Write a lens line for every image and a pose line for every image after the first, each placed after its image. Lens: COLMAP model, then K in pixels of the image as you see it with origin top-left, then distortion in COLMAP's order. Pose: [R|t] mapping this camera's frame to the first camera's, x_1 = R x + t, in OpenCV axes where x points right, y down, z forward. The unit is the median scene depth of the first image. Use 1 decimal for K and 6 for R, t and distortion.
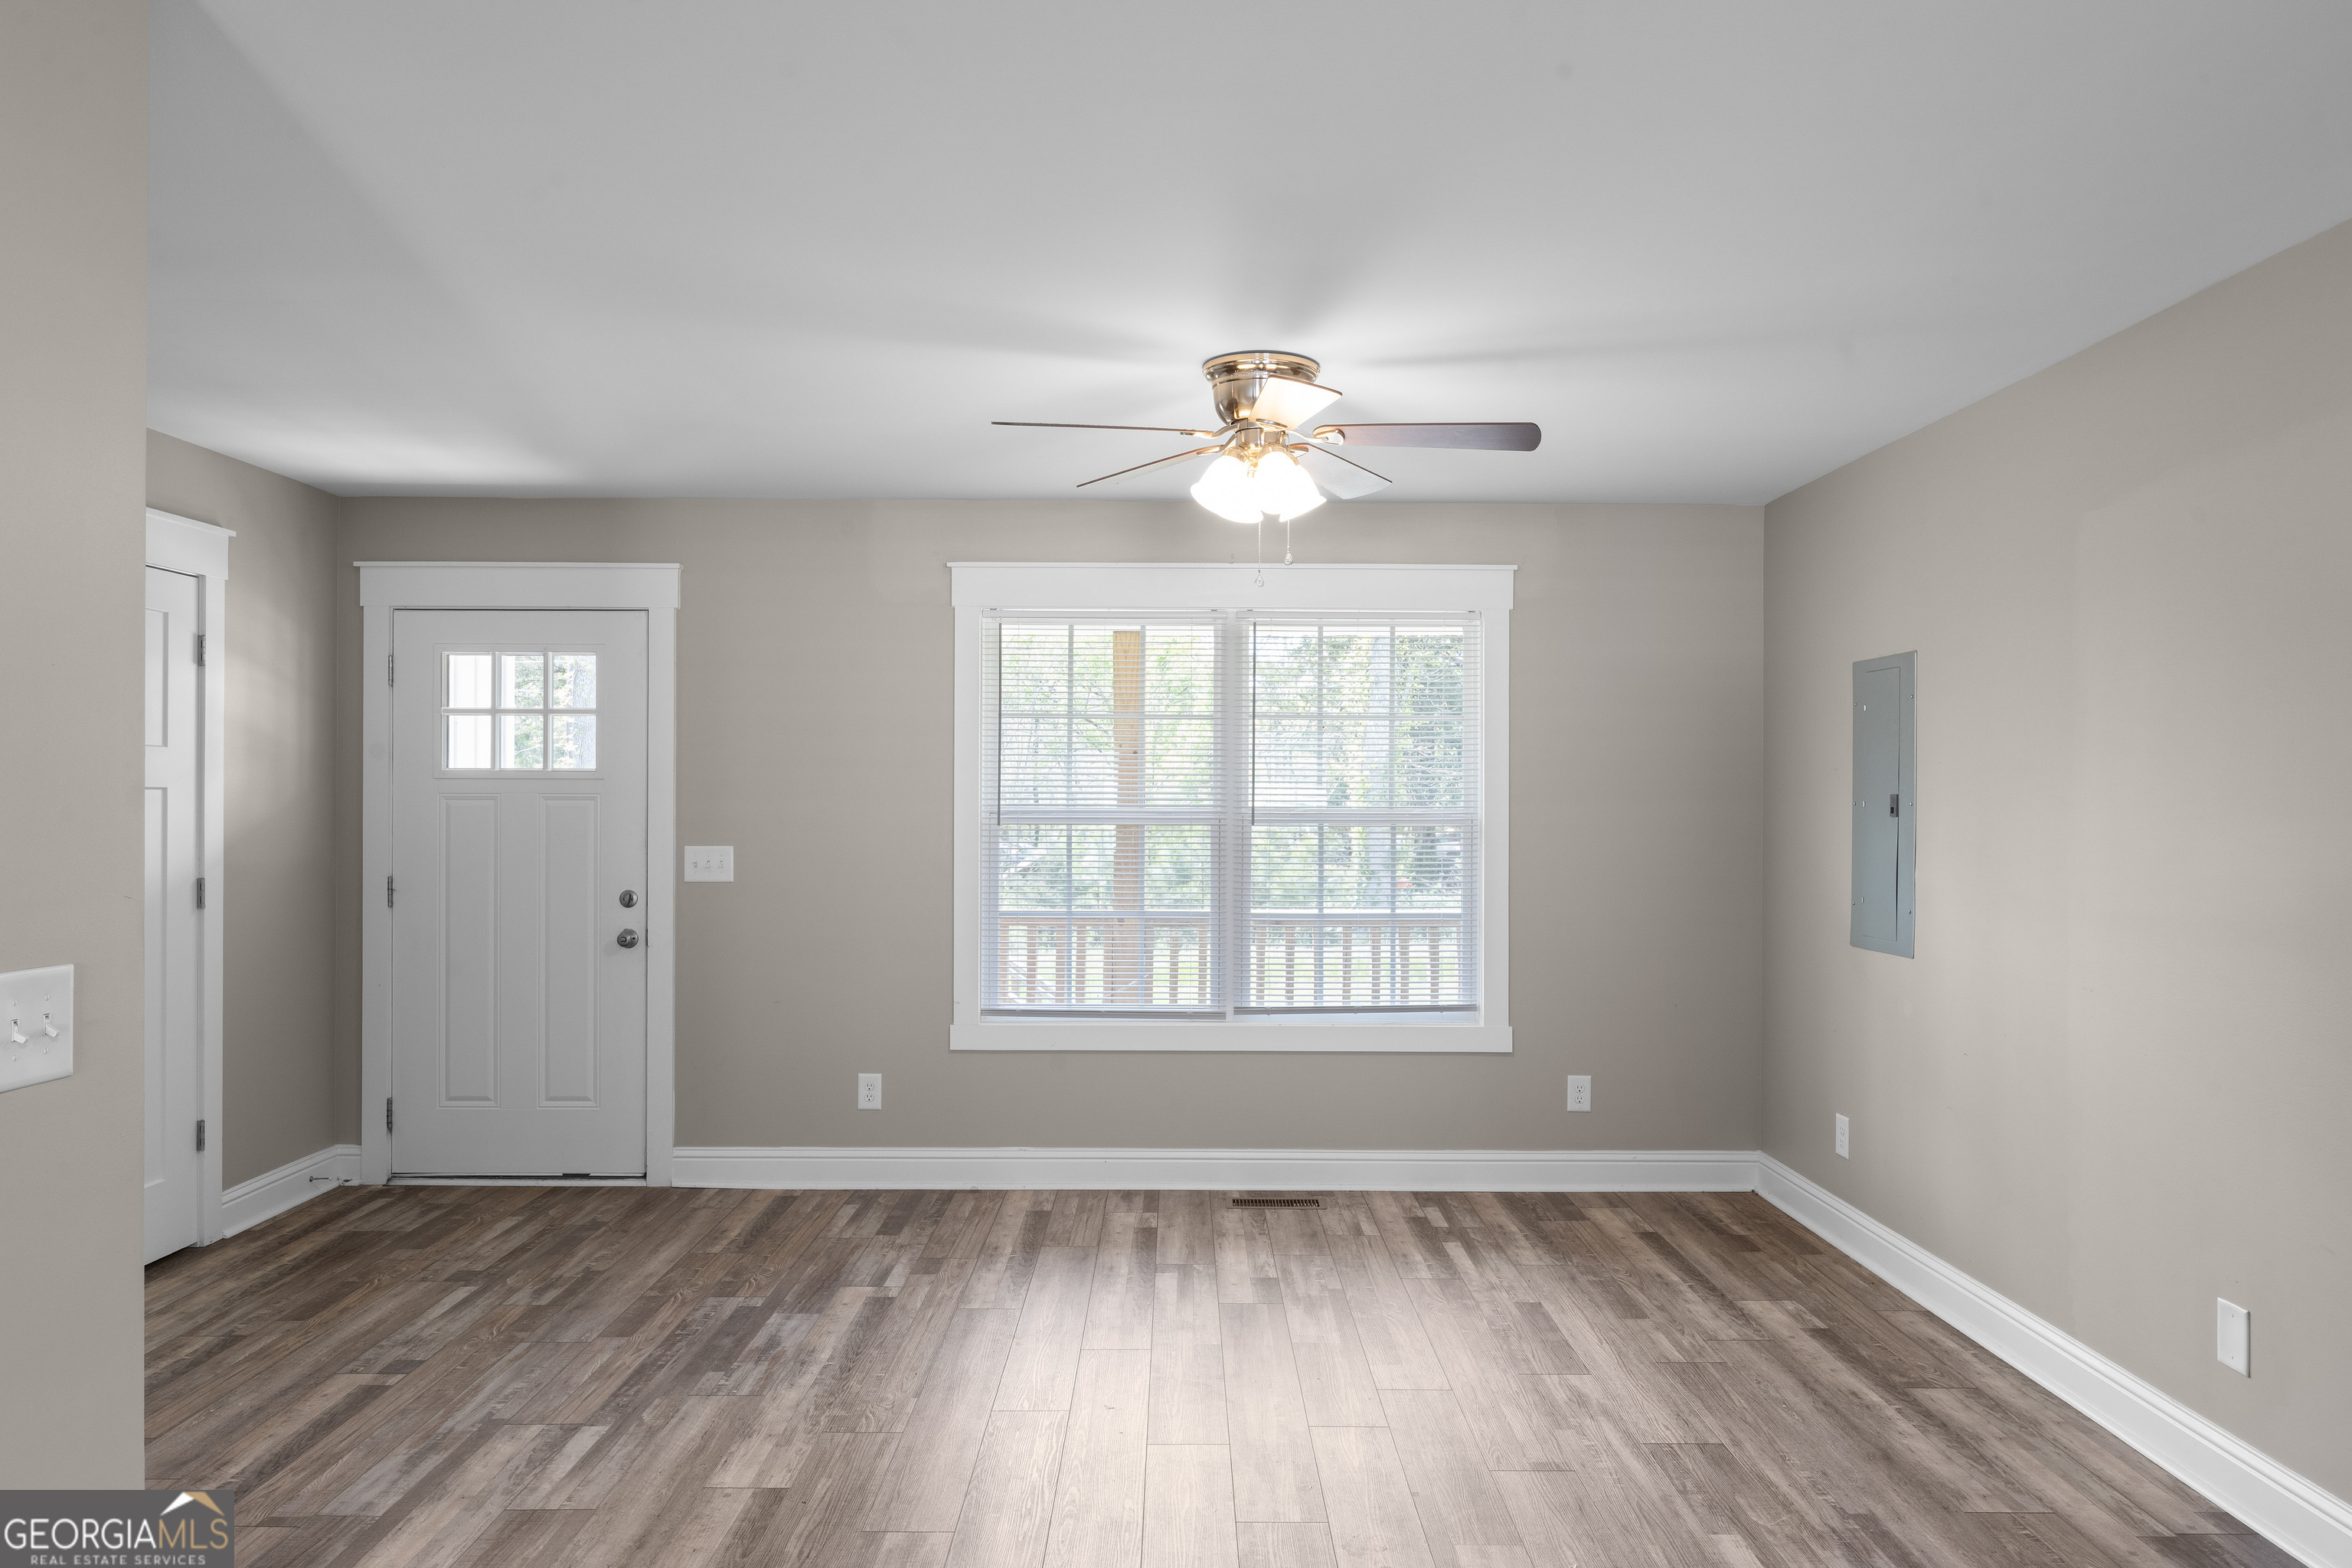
lens RADIAL K [[1484.9, 0, 1183.2], [0, 1484.9, 795.8], [0, 0, 1]] dist [0.004433, -0.004769]
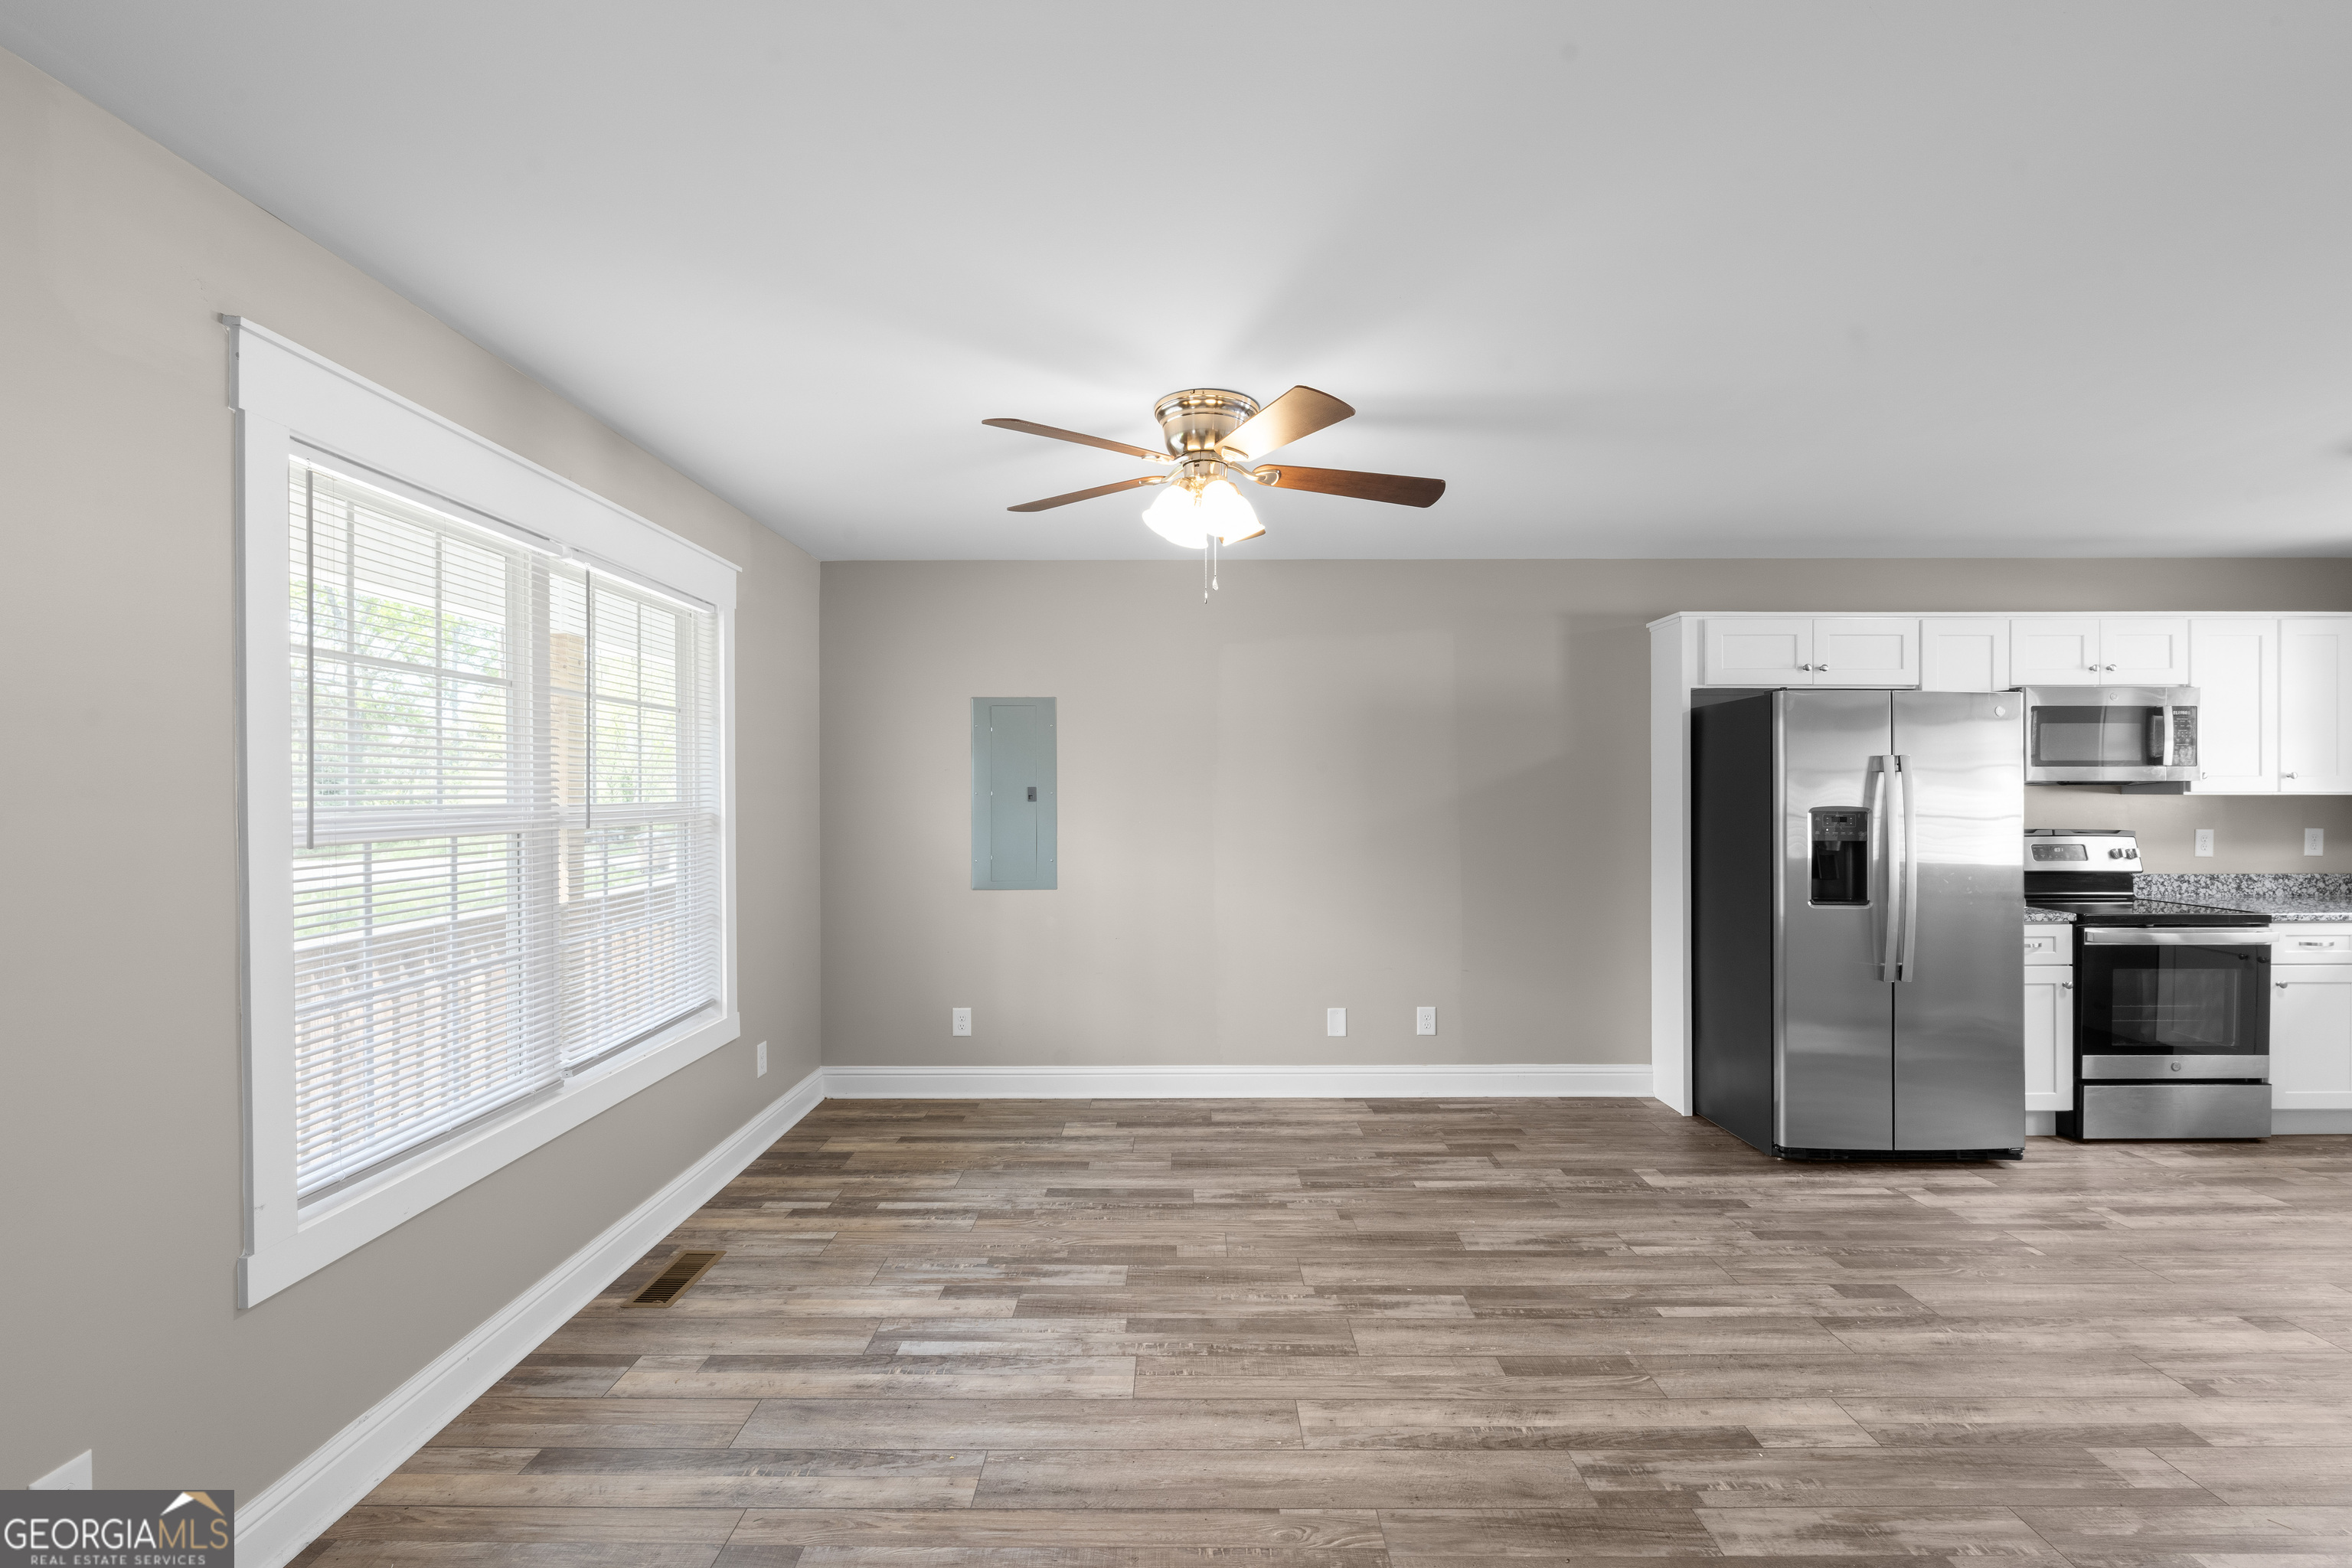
lens RADIAL K [[1034.5, 0, 1181.7], [0, 1034.5, 787.5], [0, 0, 1]] dist [-0.005057, 0.000822]
pose [[0.005052, -0.004635, 0.999976, -0.583325], [0.000690, 0.999989, 0.004631, -0.004111], [-0.999987, 0.000667, 0.005055, 0.806687]]
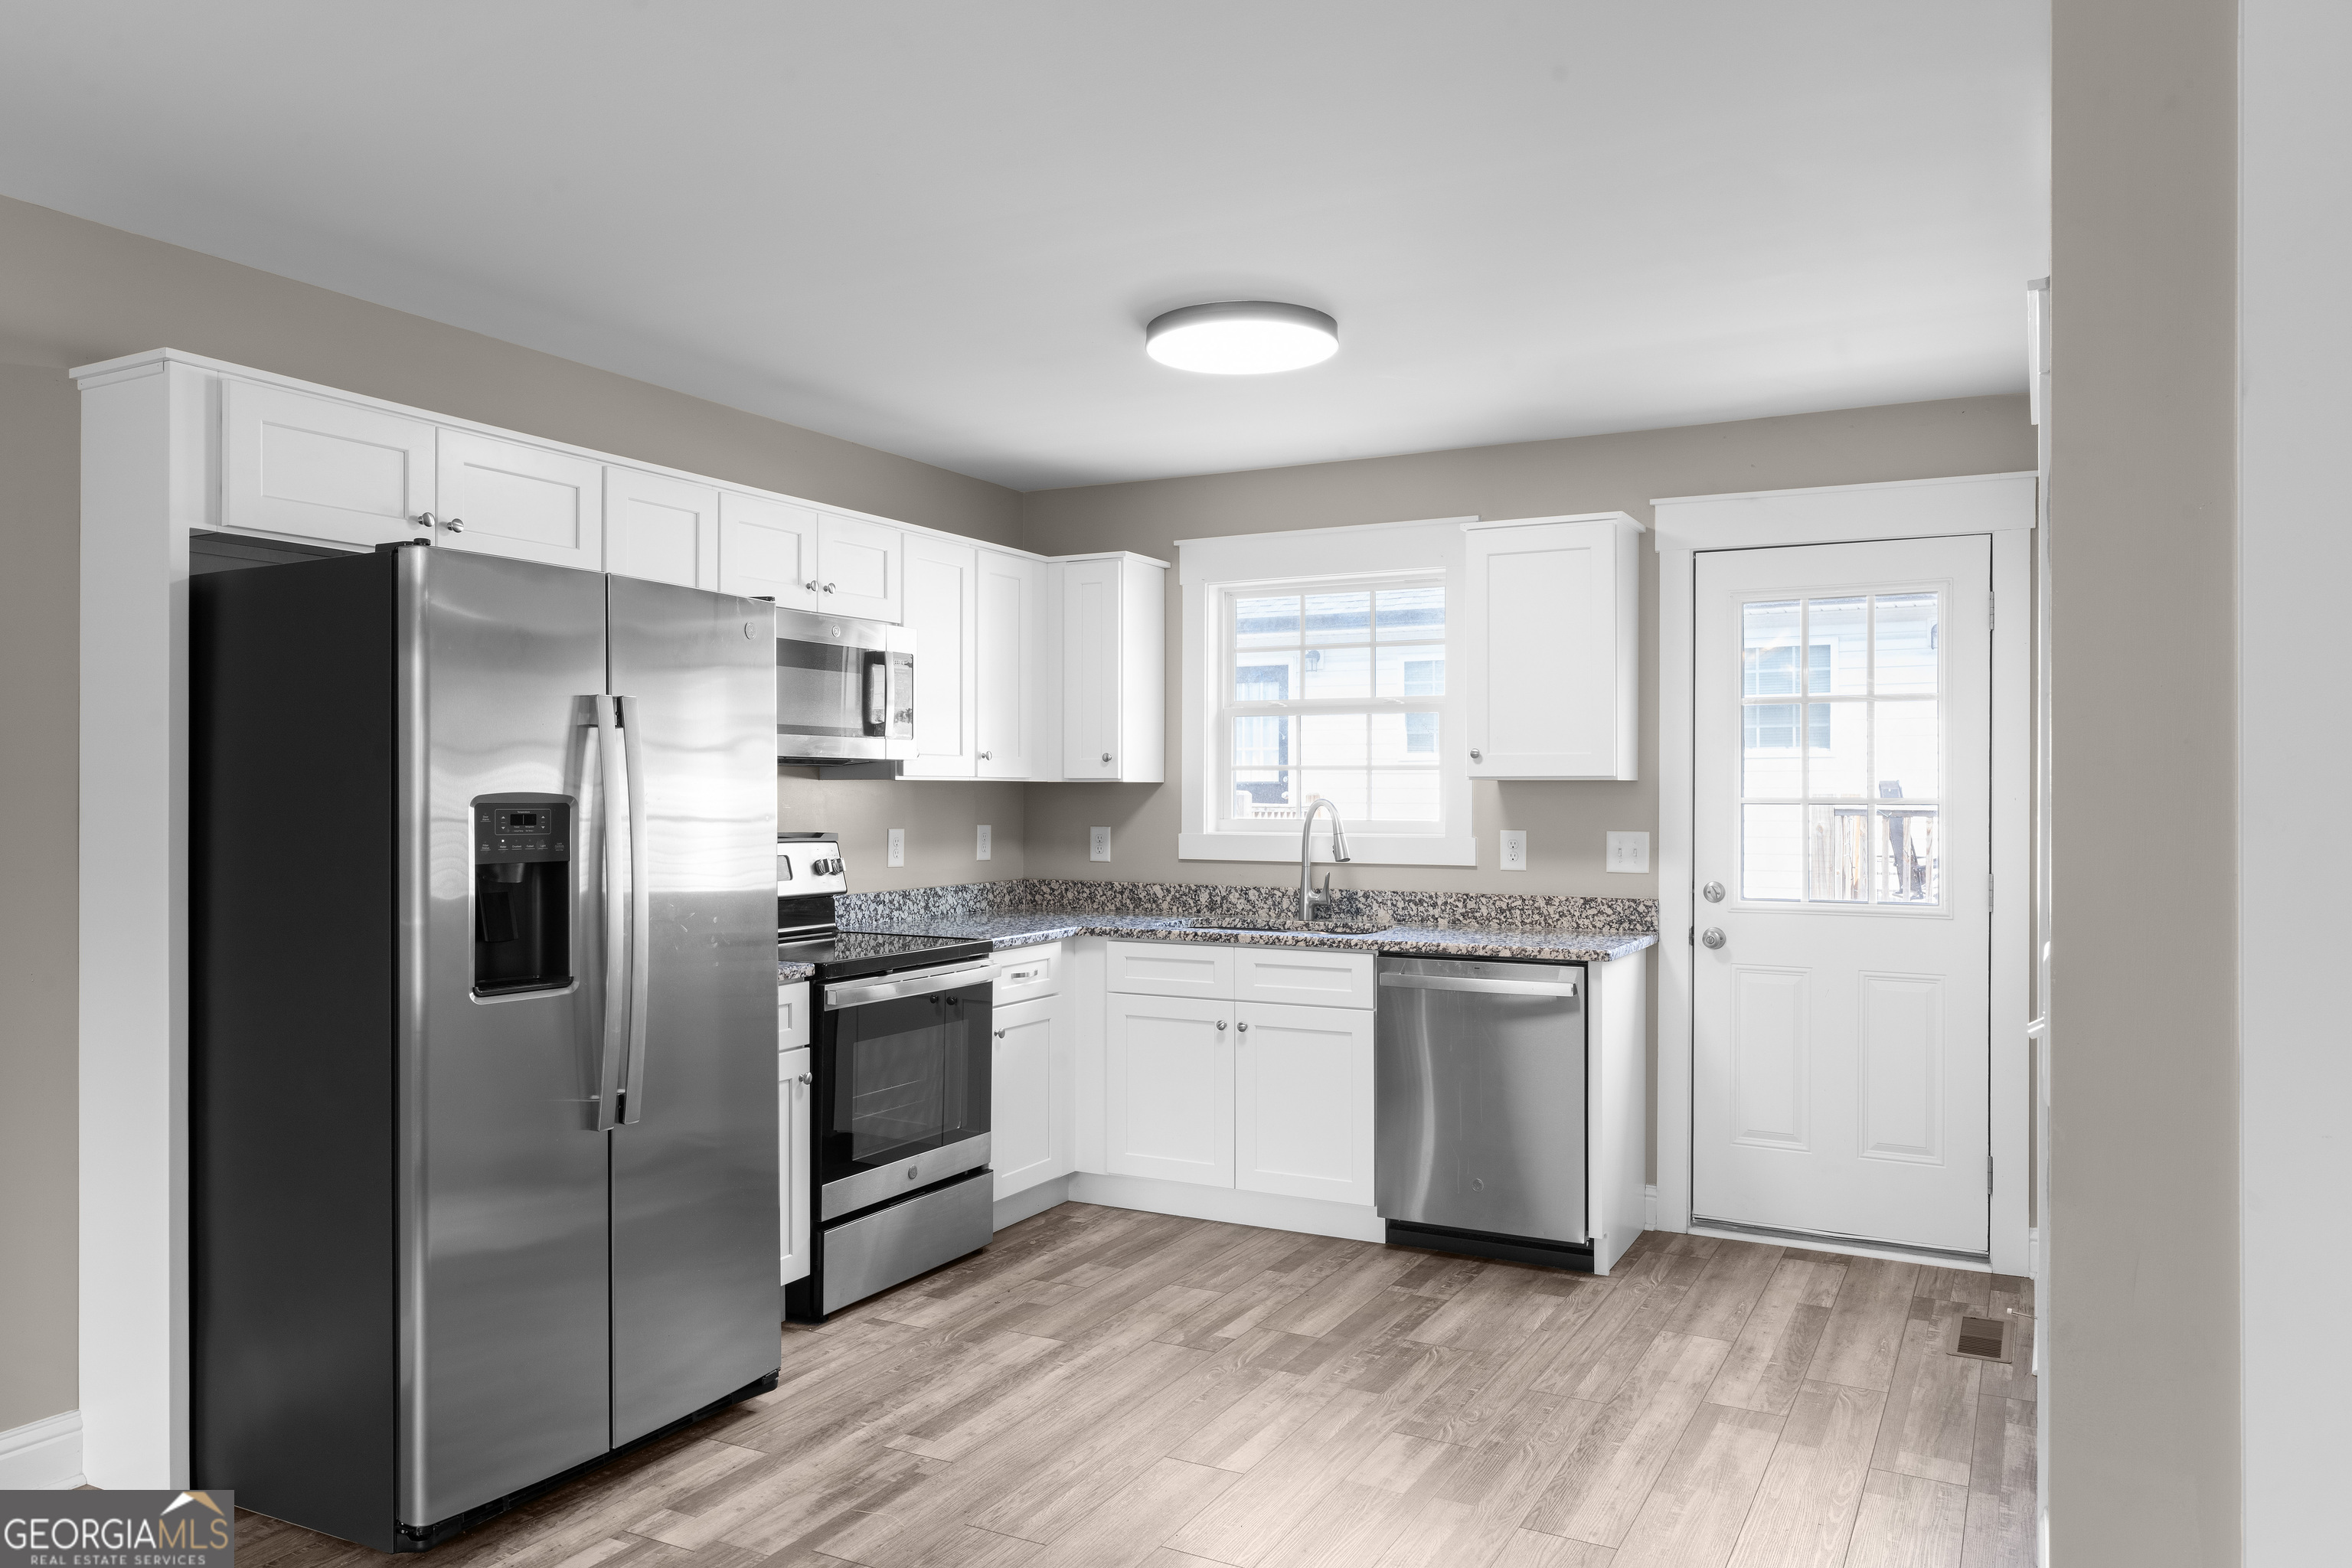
lens RADIAL K [[1612.5, 0, 1172.8], [0, 1612.5, 781.4], [0, 0, 1]] dist [-0.000337, -0.003267]
pose [[-0.877542, -0.001653, 0.479496, -0.282943], [-0.003934, 0.999985, -0.003752, 0.012051], [-0.479483, -0.005178, -0.877536, 0.721190]]
